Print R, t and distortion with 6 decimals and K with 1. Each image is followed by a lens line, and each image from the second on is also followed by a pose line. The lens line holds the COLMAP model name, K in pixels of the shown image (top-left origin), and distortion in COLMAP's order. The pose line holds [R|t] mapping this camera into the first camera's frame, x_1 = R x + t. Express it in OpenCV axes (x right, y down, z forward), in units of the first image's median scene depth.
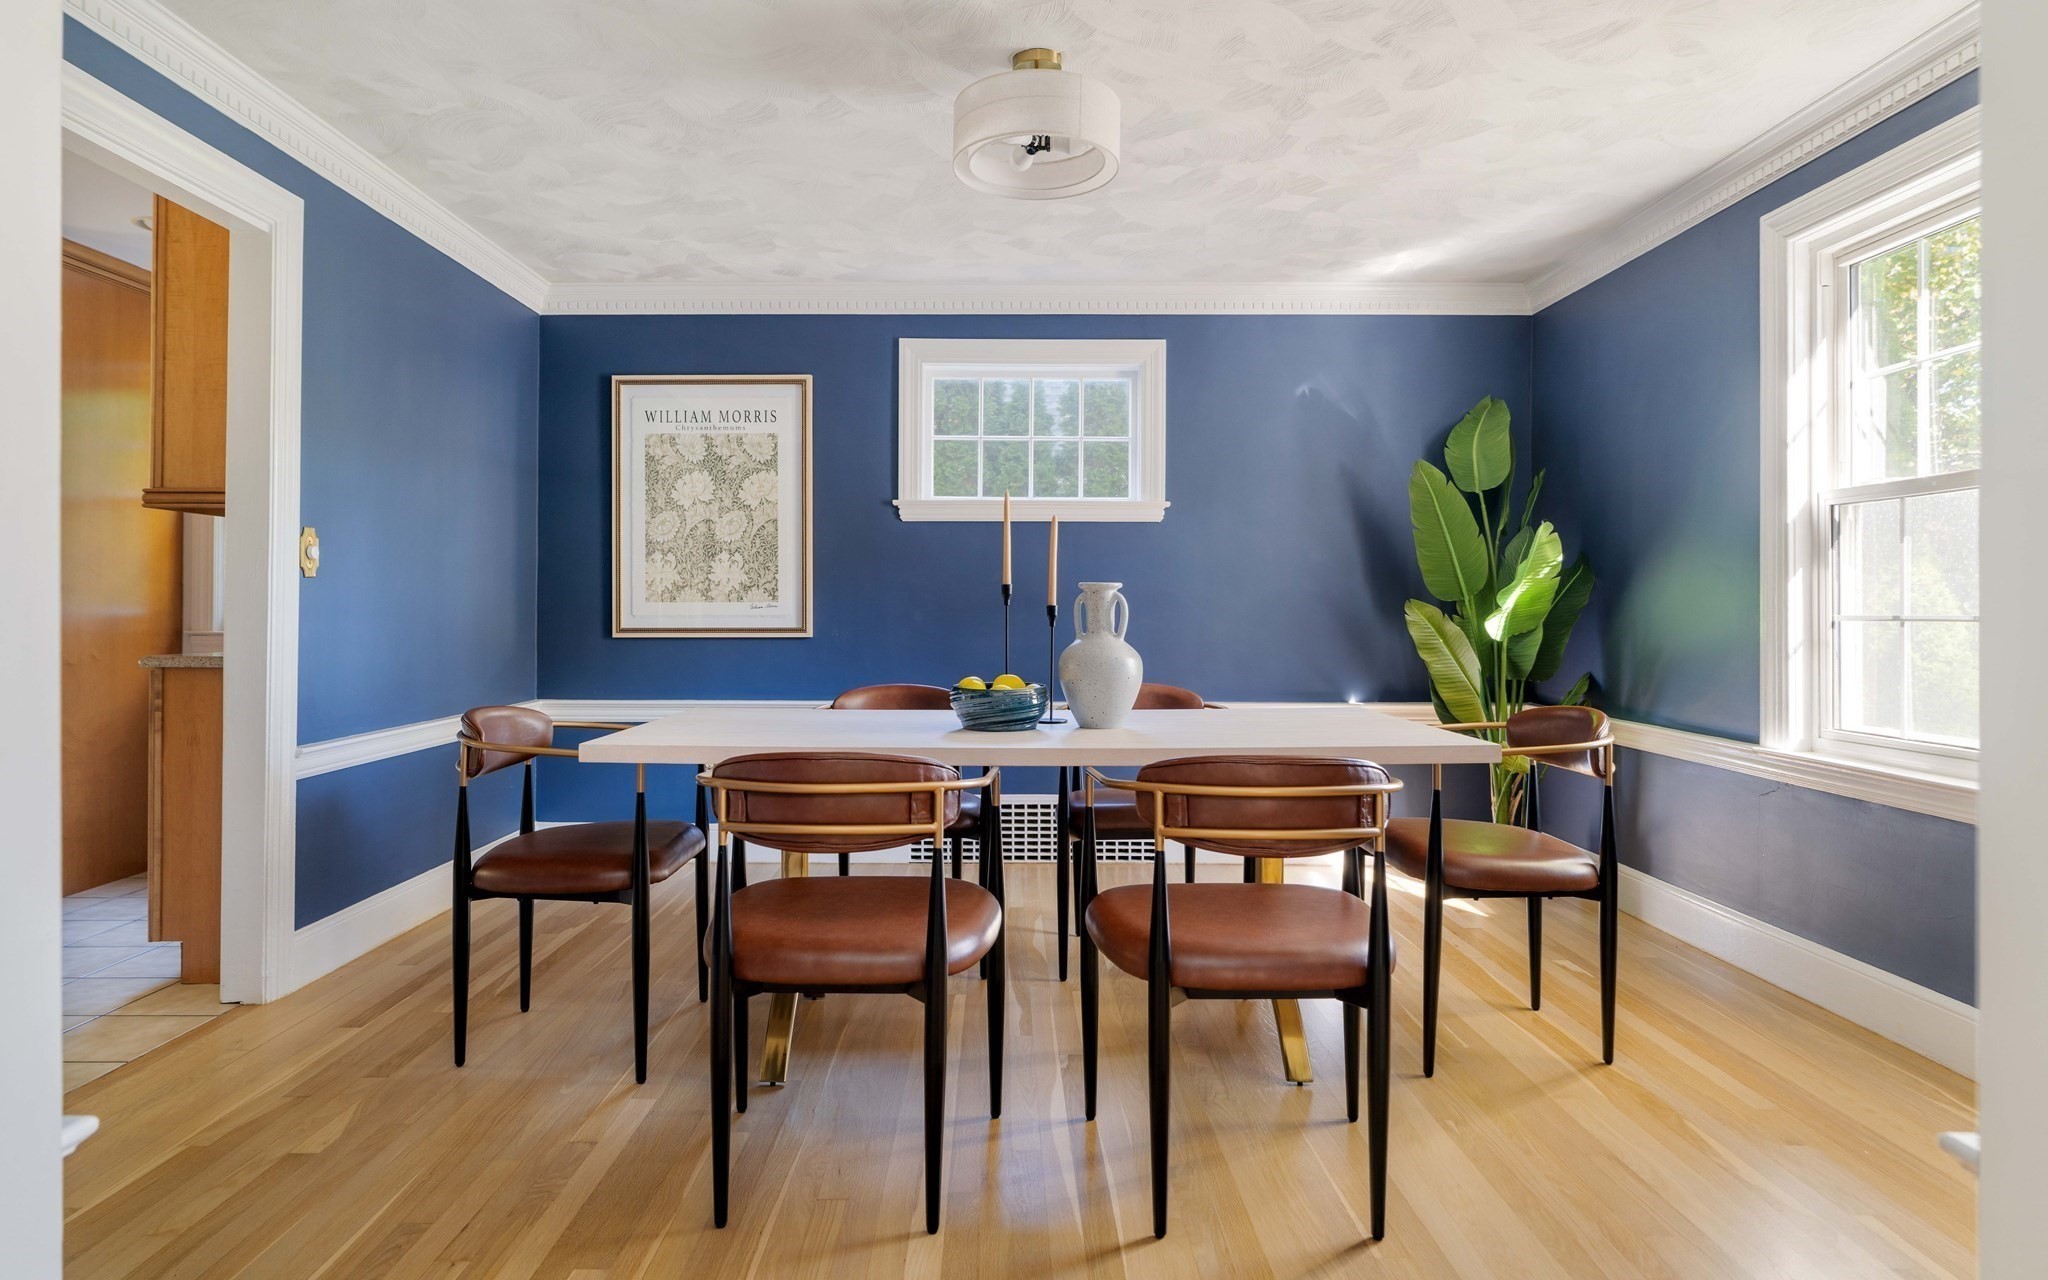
lens RADIAL K [[1144.2, 0, 1005.3], [0, 1144.2, 621.4], [0, 0, 1]] dist [-0.009977, 0.000323]
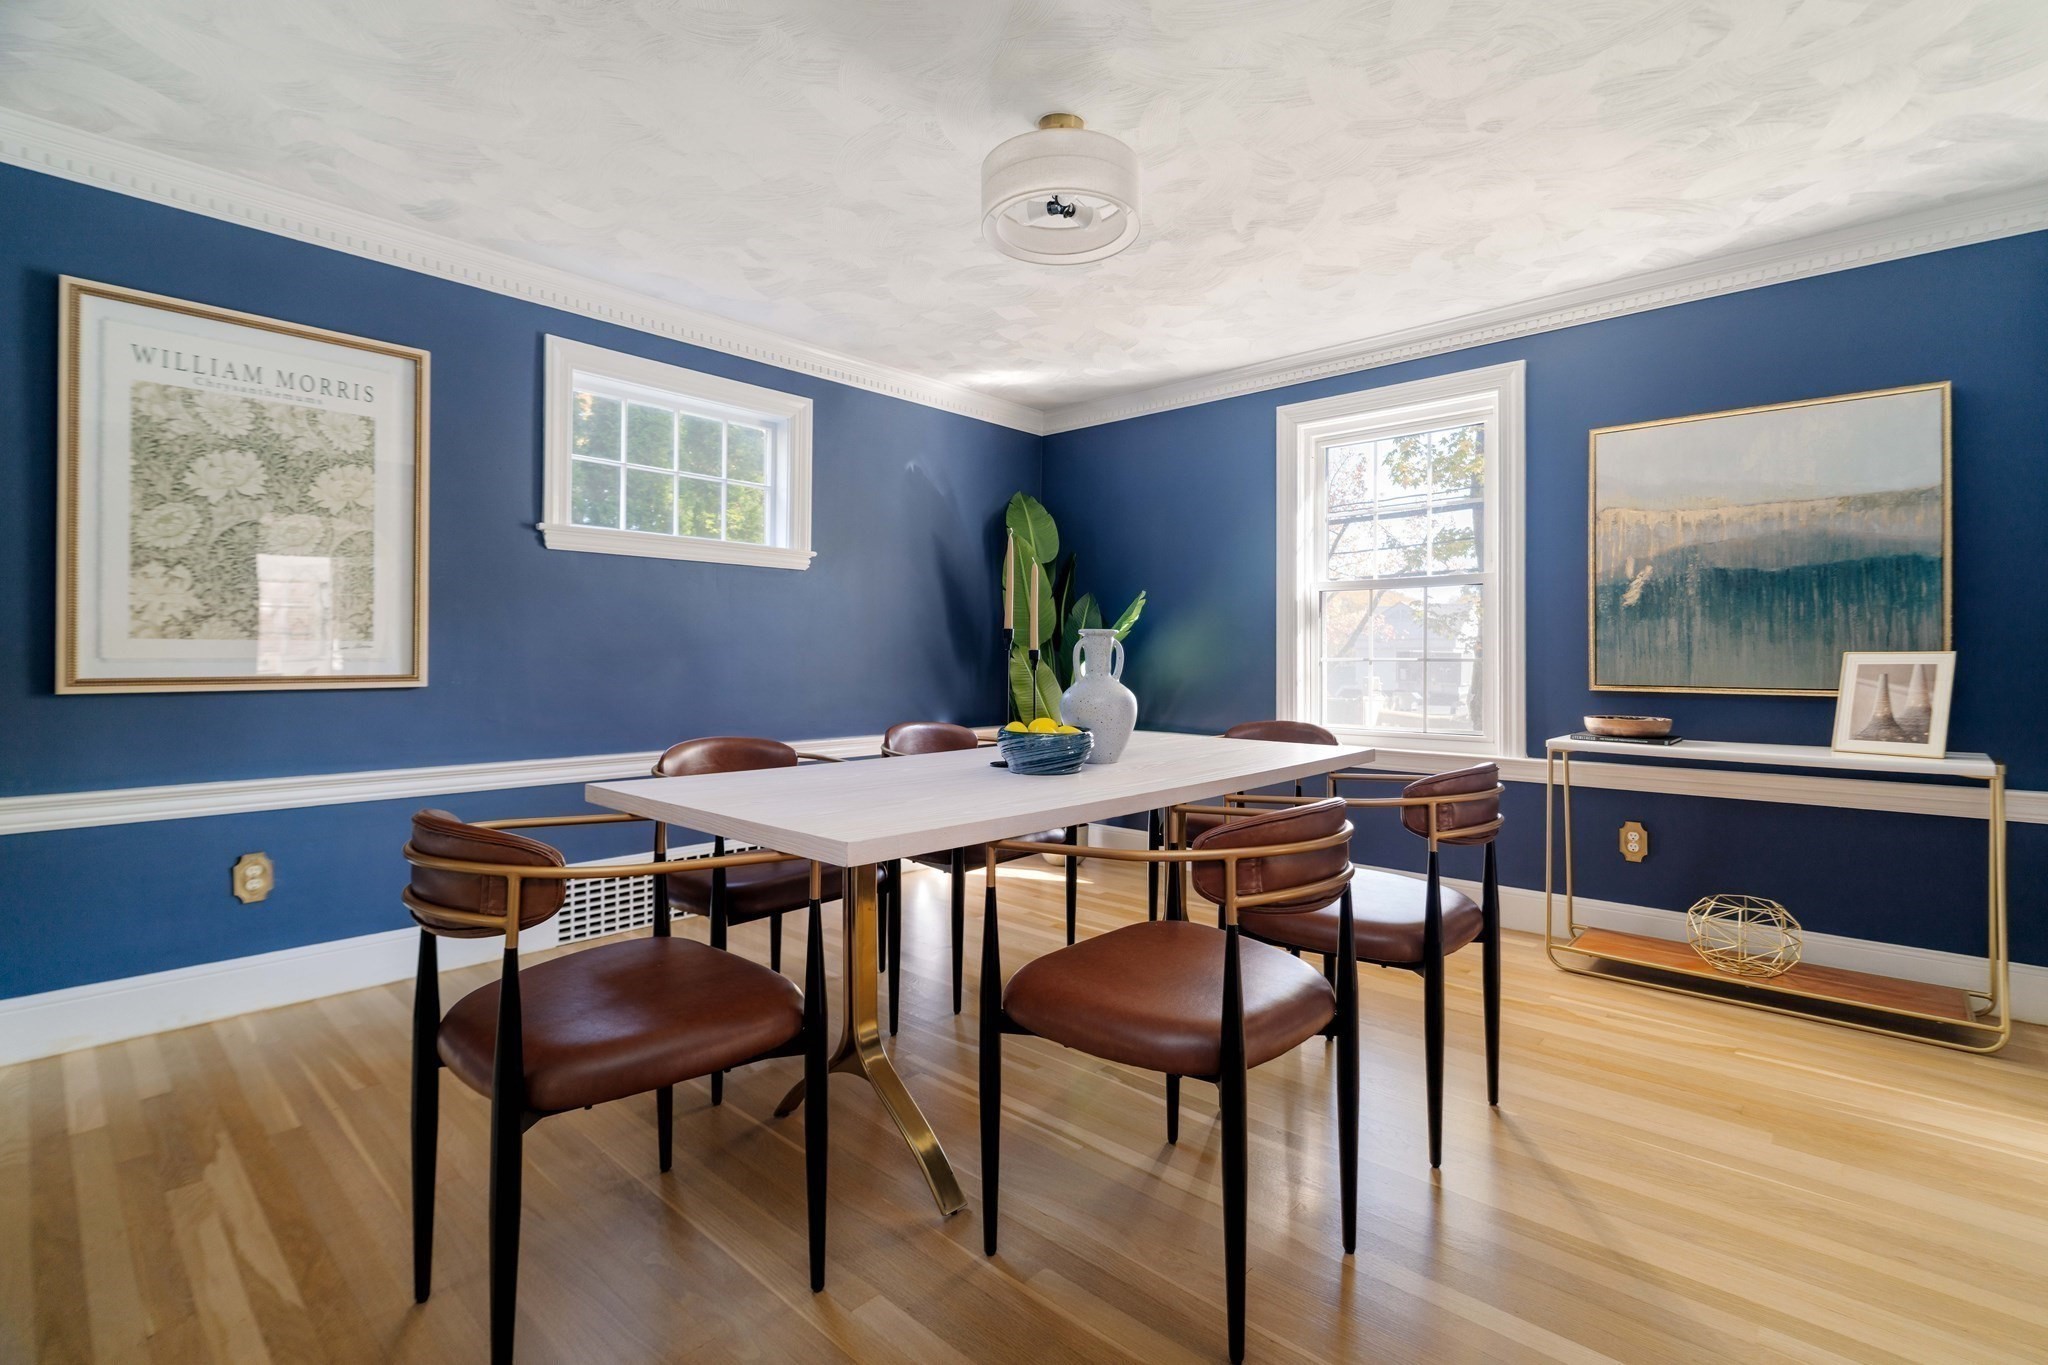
lens RADIAL K [[933.7, 0, 1033.5], [0, 933.7, 660.6], [0, 0, 1]] dist [0.000831, 0.000829]
pose [[0.671261, -0.002628, 0.741217, -0.366499], [0.002943, 0.999995, 0.000880, -0.003408], [-0.741216, 0.001591, 0.671265, 0.264321]]
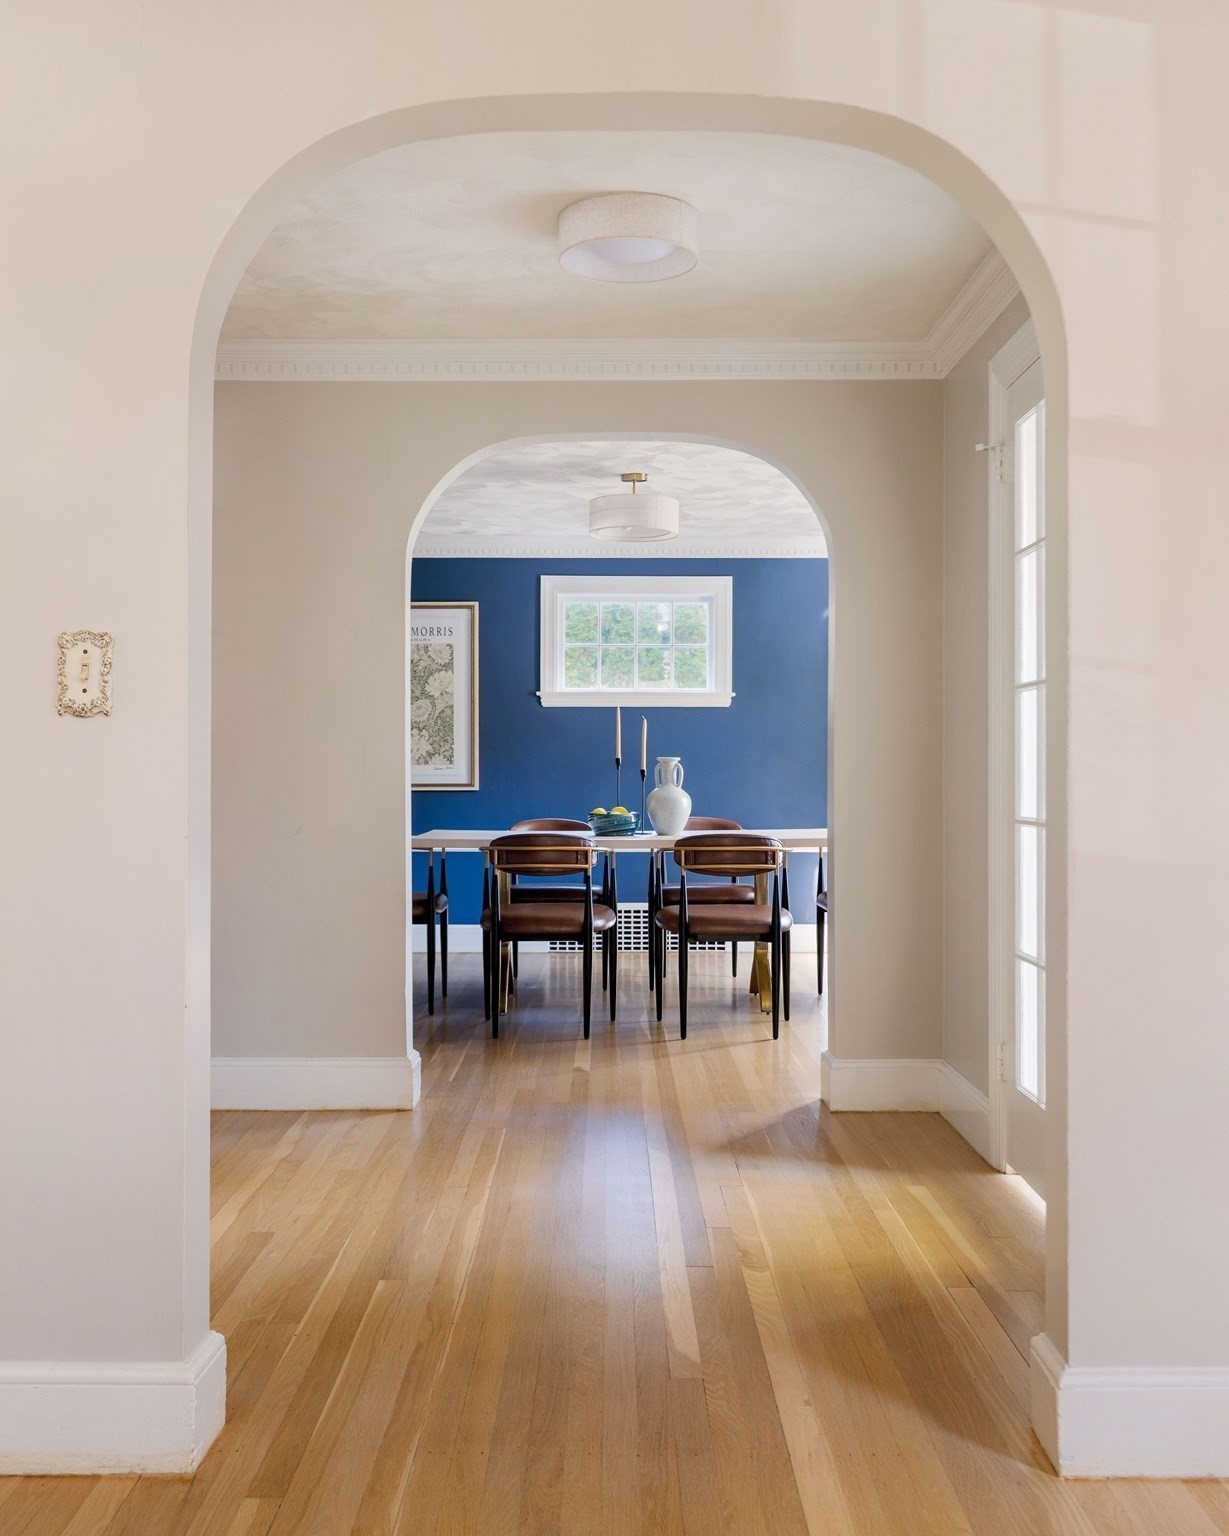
lens RADIAL K [[1552.7, 0, 614.3], [0, 1552.7, 770.7], [0, 0, 1]] dist [0.007929, 0.000000]
pose [[0.999998, -0.001342, -0.001386, -0.000919], [0.001334, 0.999983, -0.005614, 0.000867], [0.001394, 0.005612, 0.999983, -0.892374]]
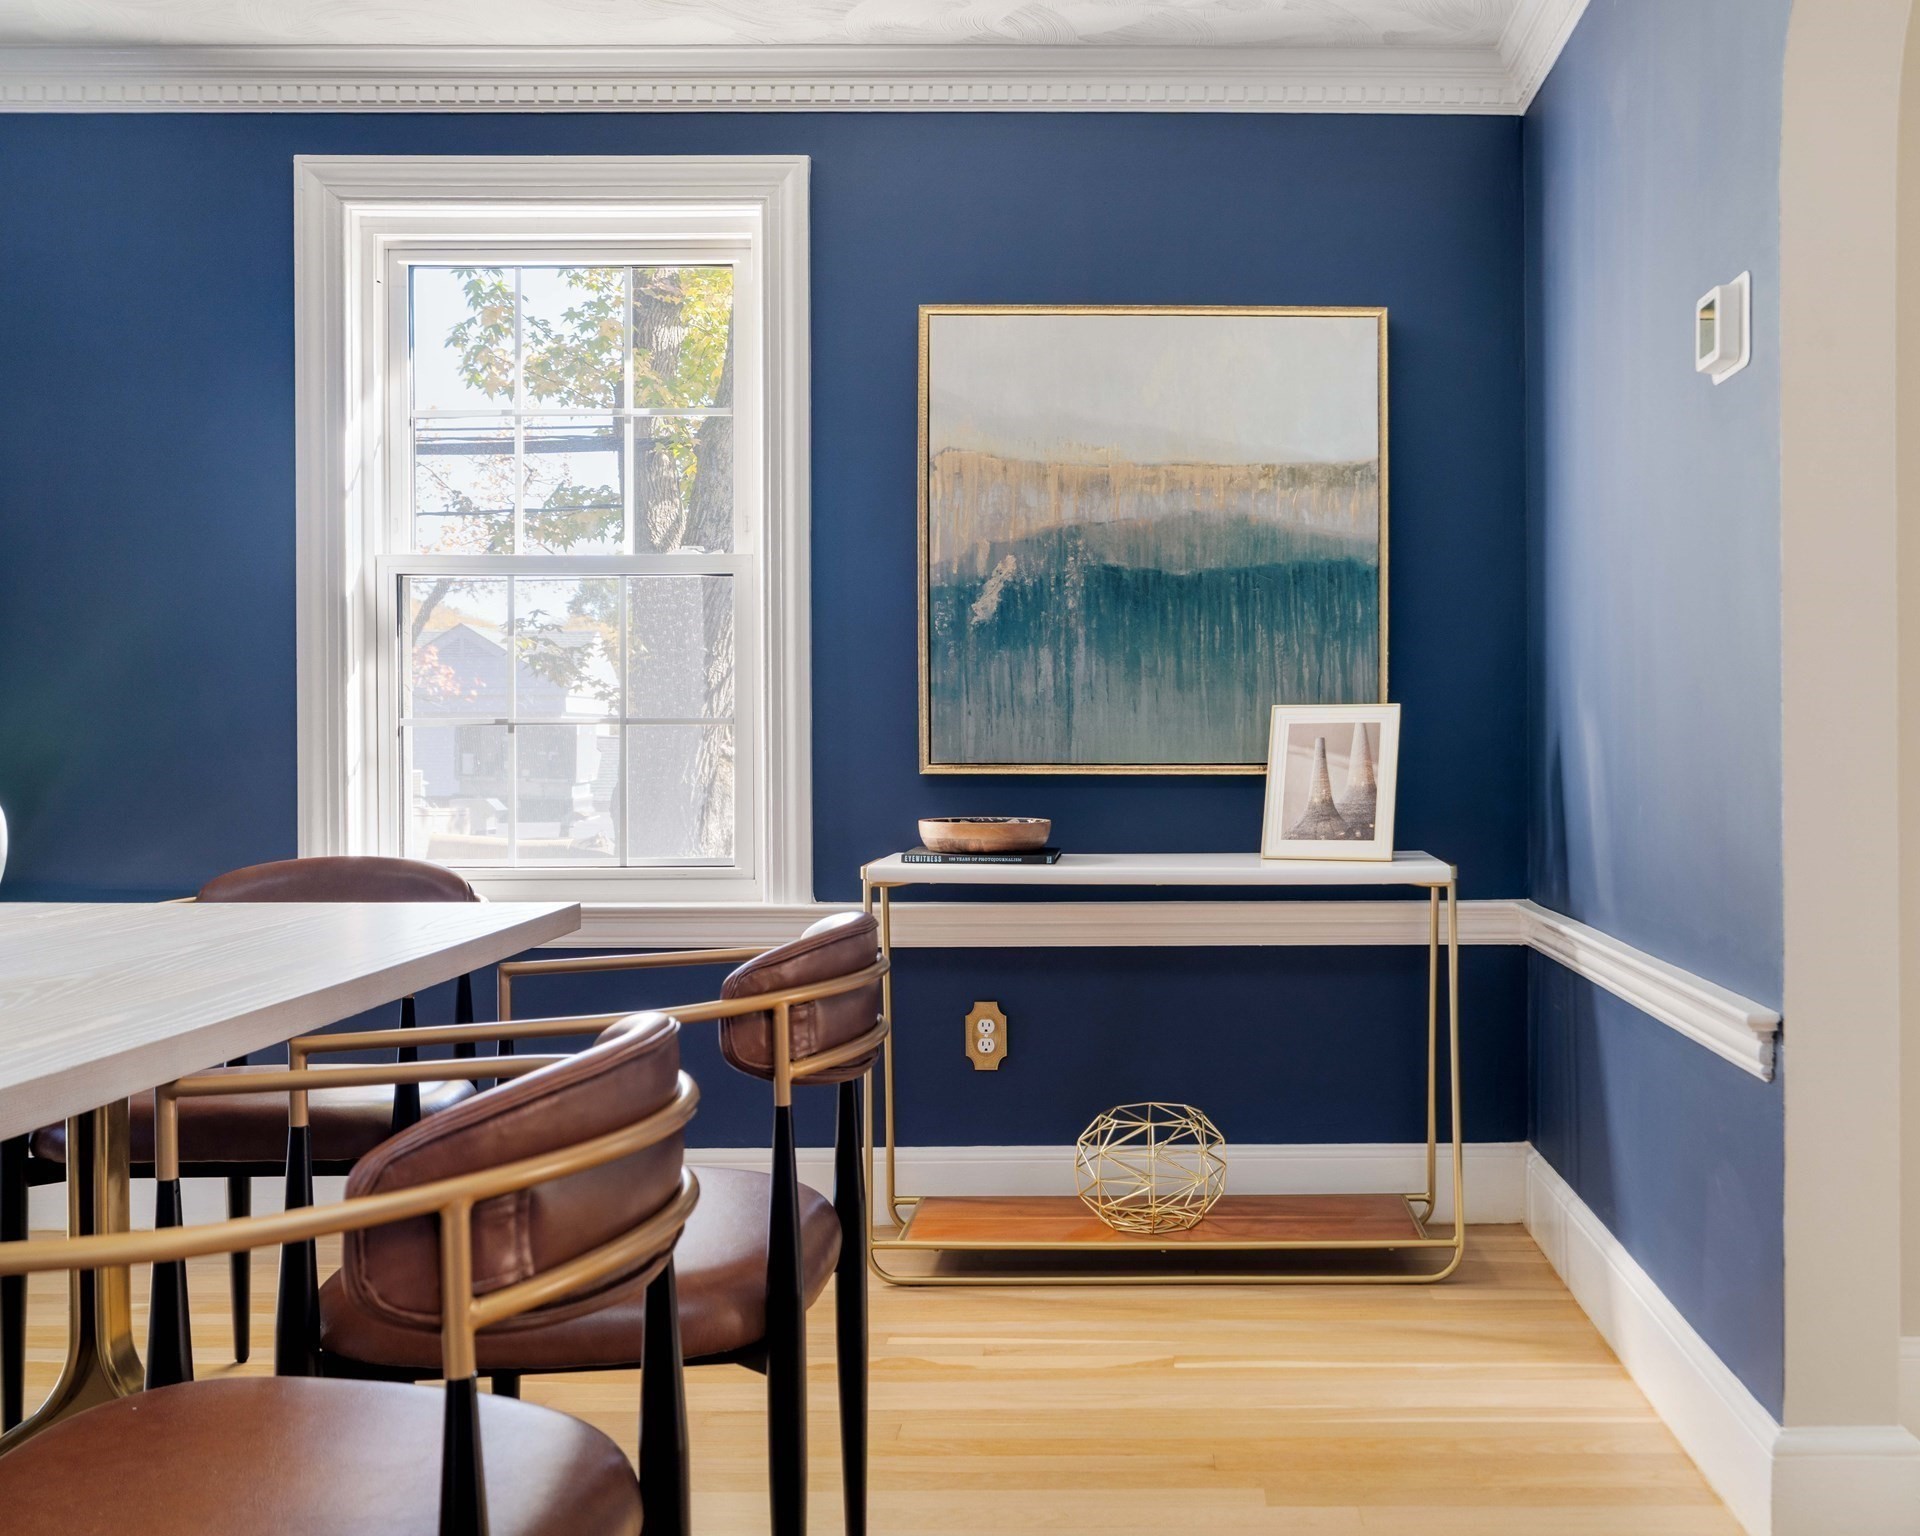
lens RADIAL K [[1688.8, 0, 962.3], [0, 1688.8, 771.3], [0, 0, 1]] dist [-0.000745, -0.007367]
pose [[-0.008229, -0.013128, 0.999880, -0.272070], [0.005907, 0.999896, 0.013177, 0.010651], [-0.999949, 0.006015, -0.008151, 0.415575]]
